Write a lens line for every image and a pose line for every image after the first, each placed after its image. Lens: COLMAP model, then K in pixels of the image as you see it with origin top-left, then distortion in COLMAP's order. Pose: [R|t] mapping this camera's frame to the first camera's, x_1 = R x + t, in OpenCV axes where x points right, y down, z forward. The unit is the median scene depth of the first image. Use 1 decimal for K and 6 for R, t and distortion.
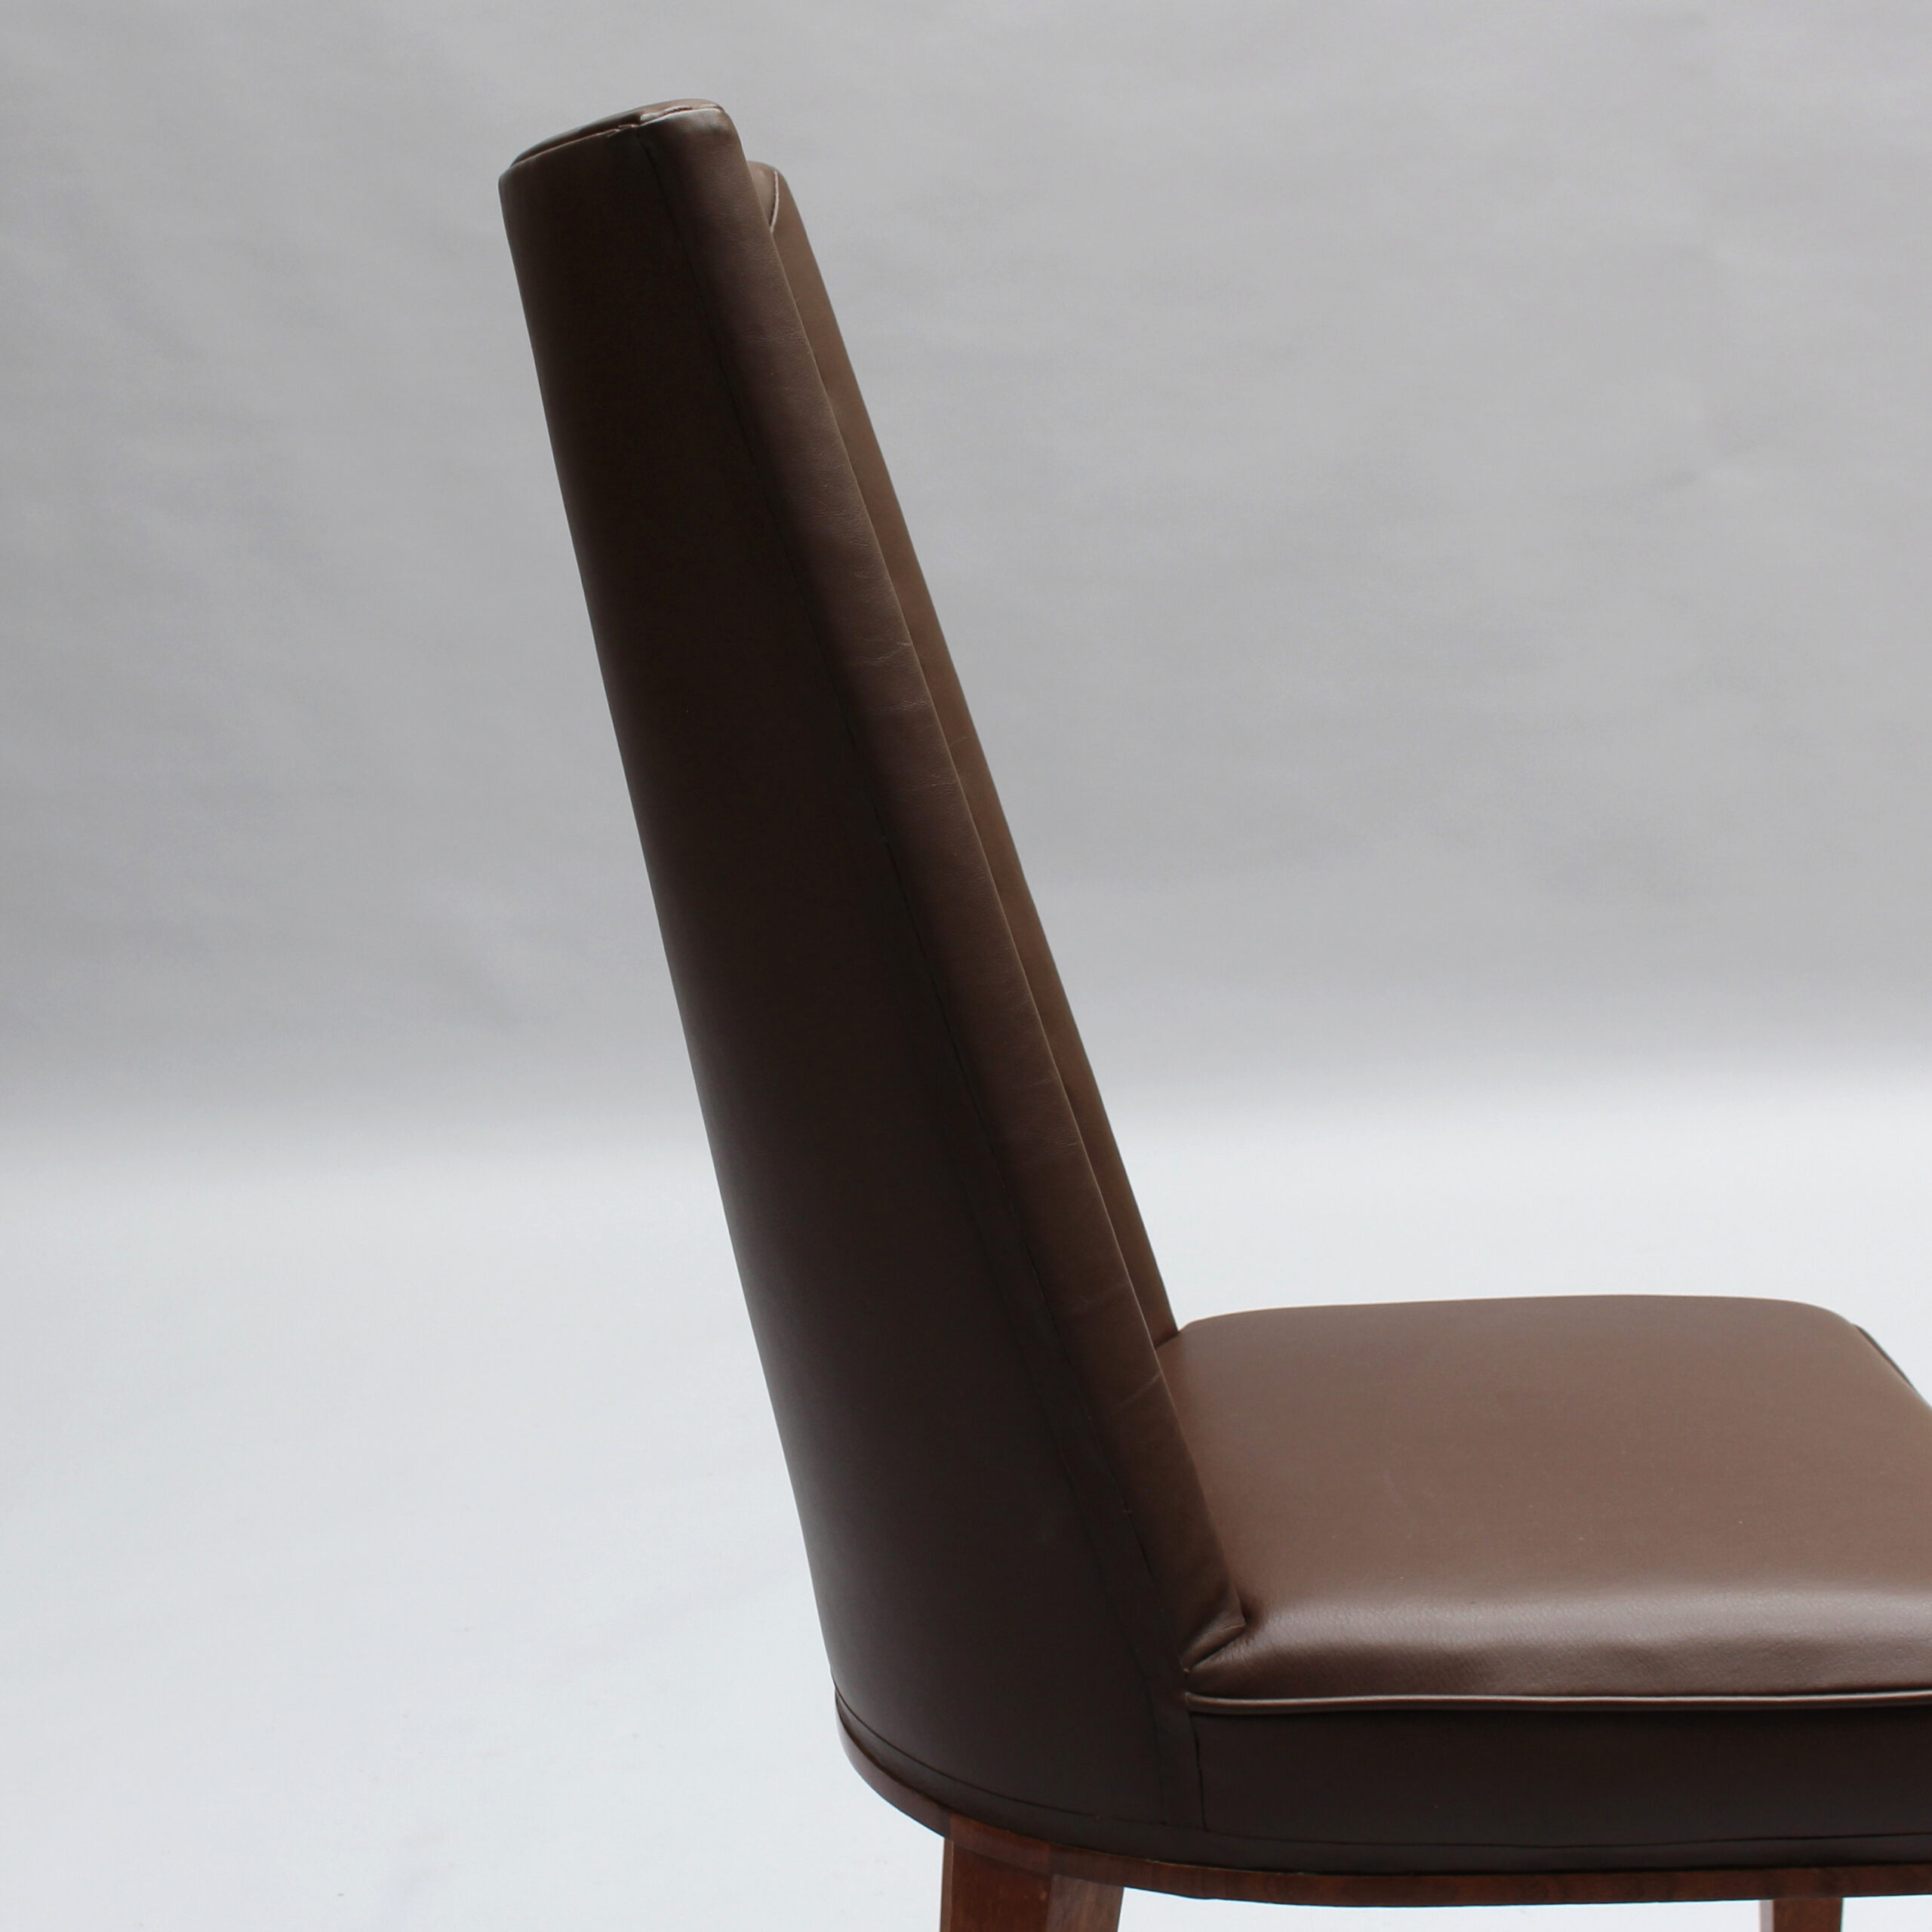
lens RADIAL K [[3584.2, 0, 966.0], [0, 3584.2, 966.0], [0, 0, 1]] dist [-0.111807, 0.186688]
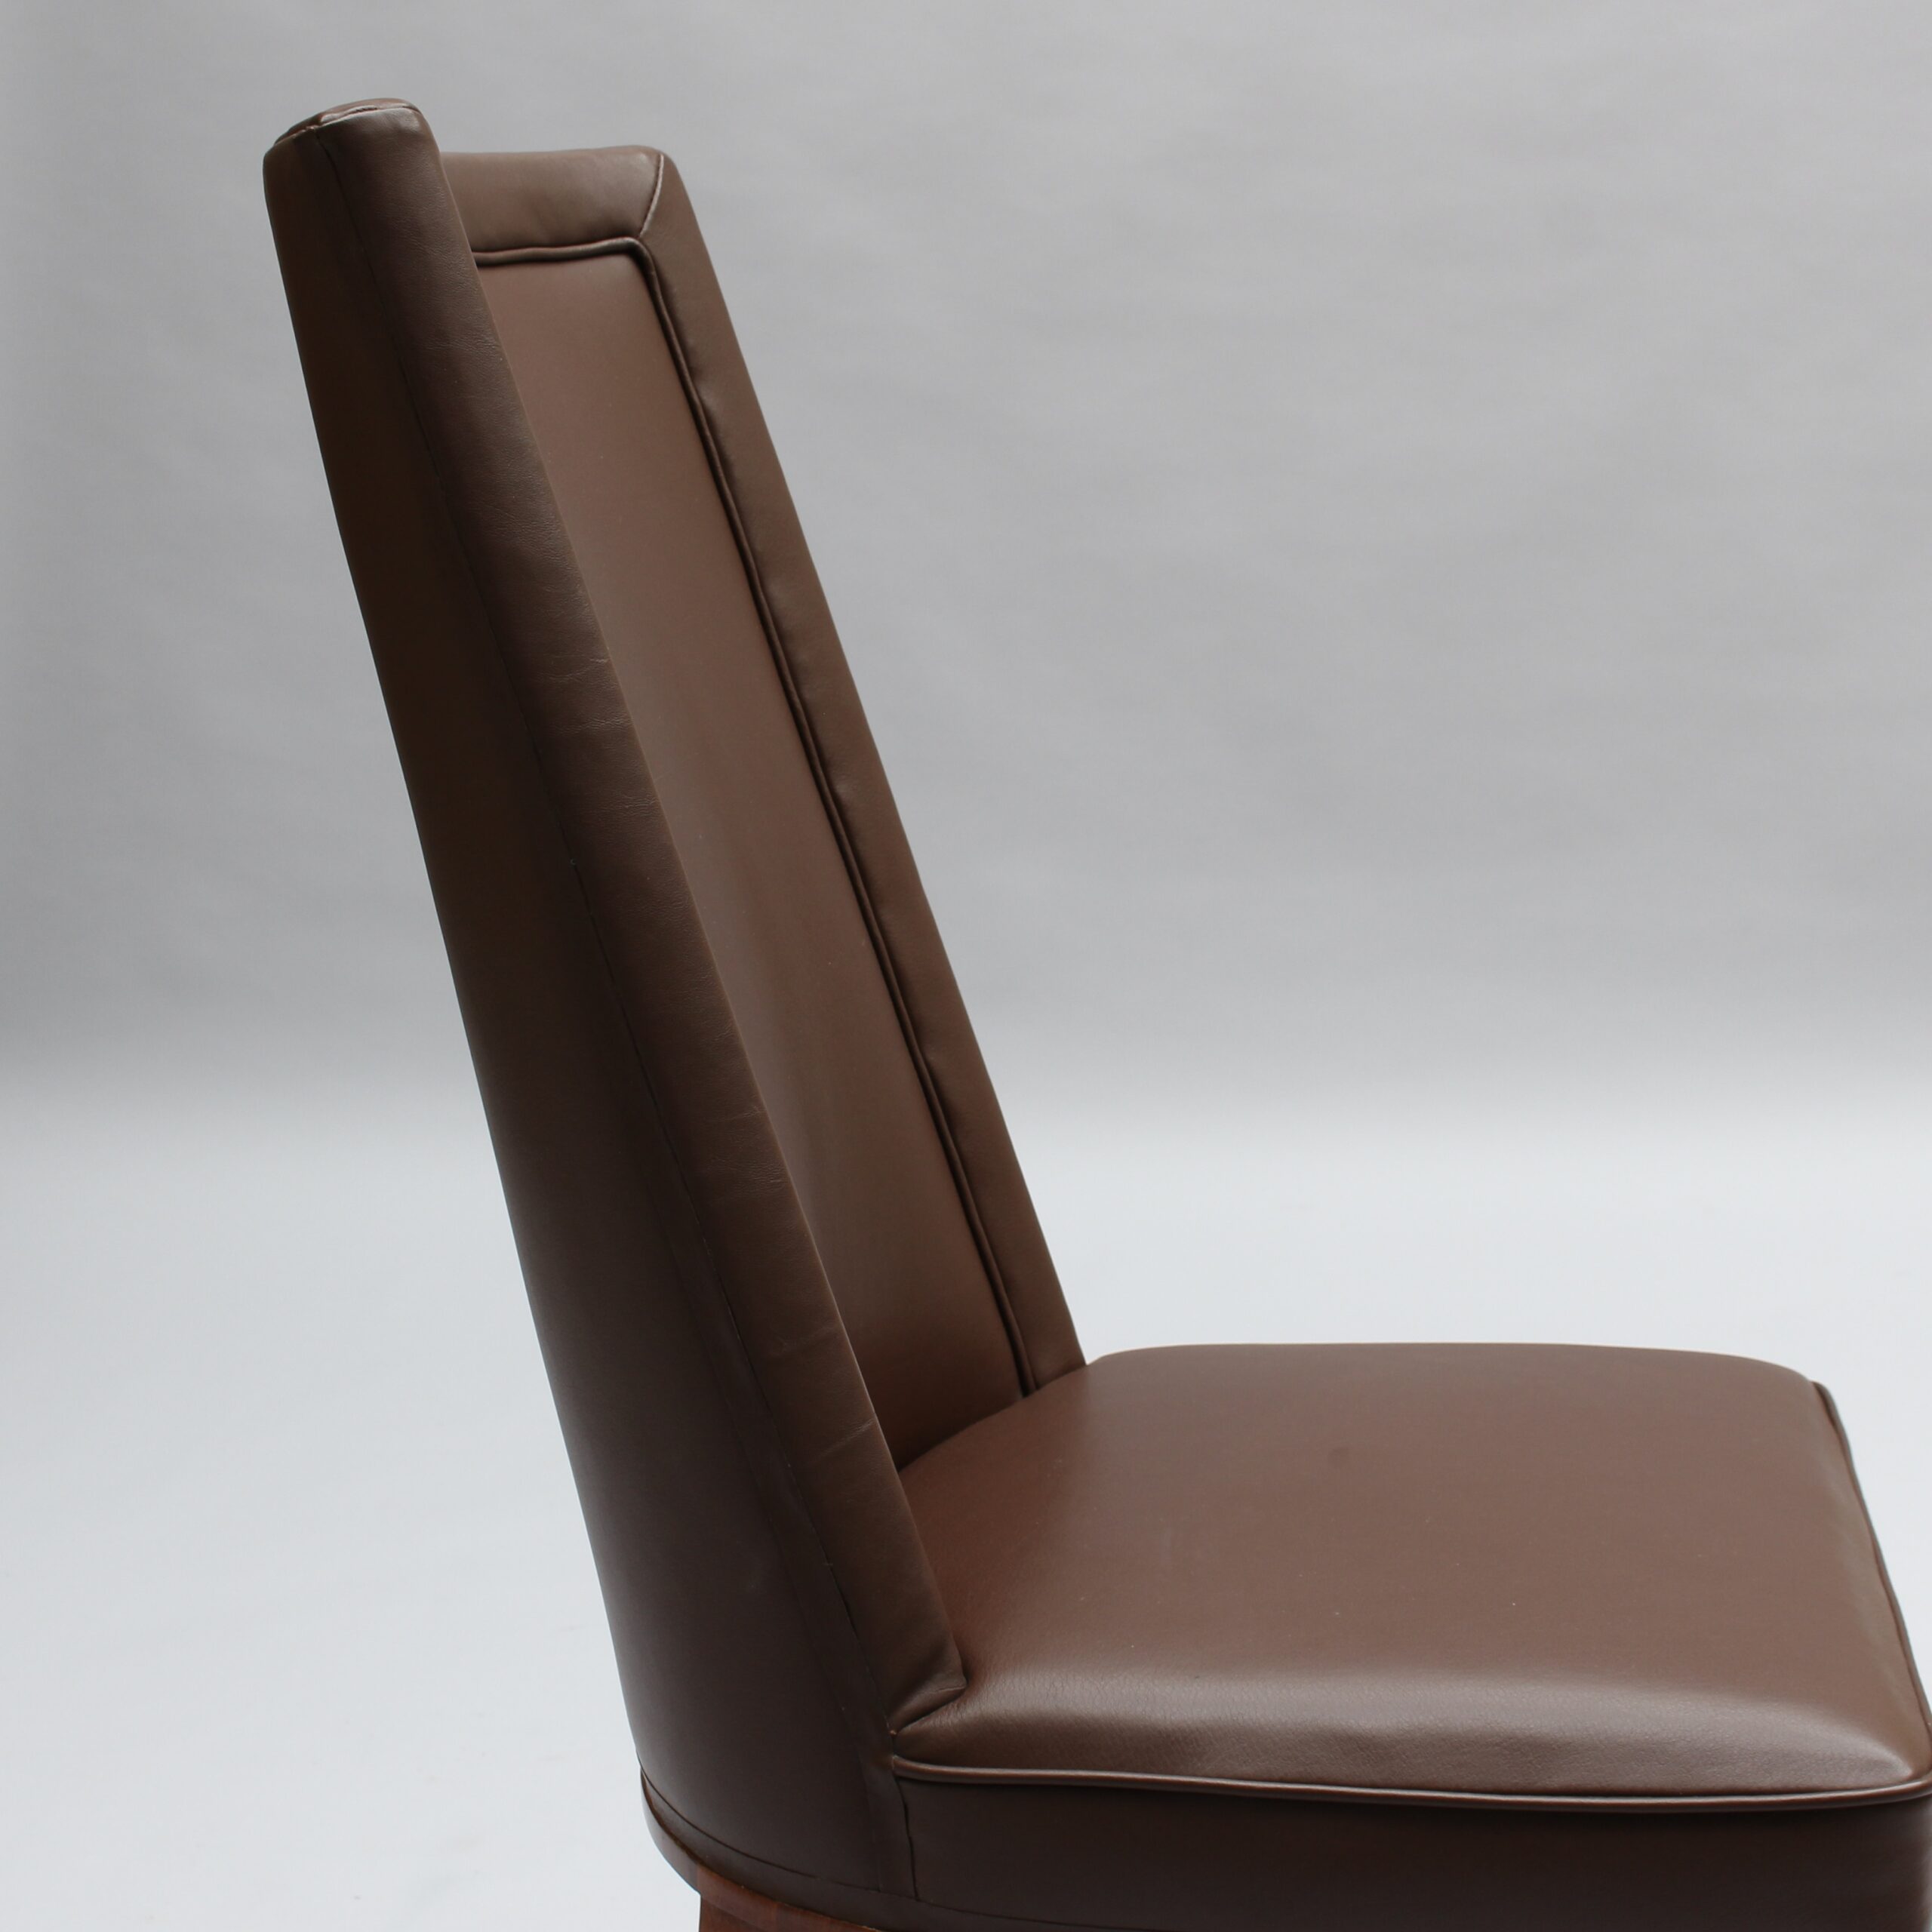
lens RADIAL K [[3722.2, 0, 1051.3], [0, 3722.2, 966.4], [0, 0, 1]] dist [-0.063955, -0.105398]
pose [[0.991085, 0.023668, -0.131109, 0.231012], [-0.022281, 0.999679, 0.012033, -0.021467], [0.131352, -0.009005, 0.991295, 0.018883]]
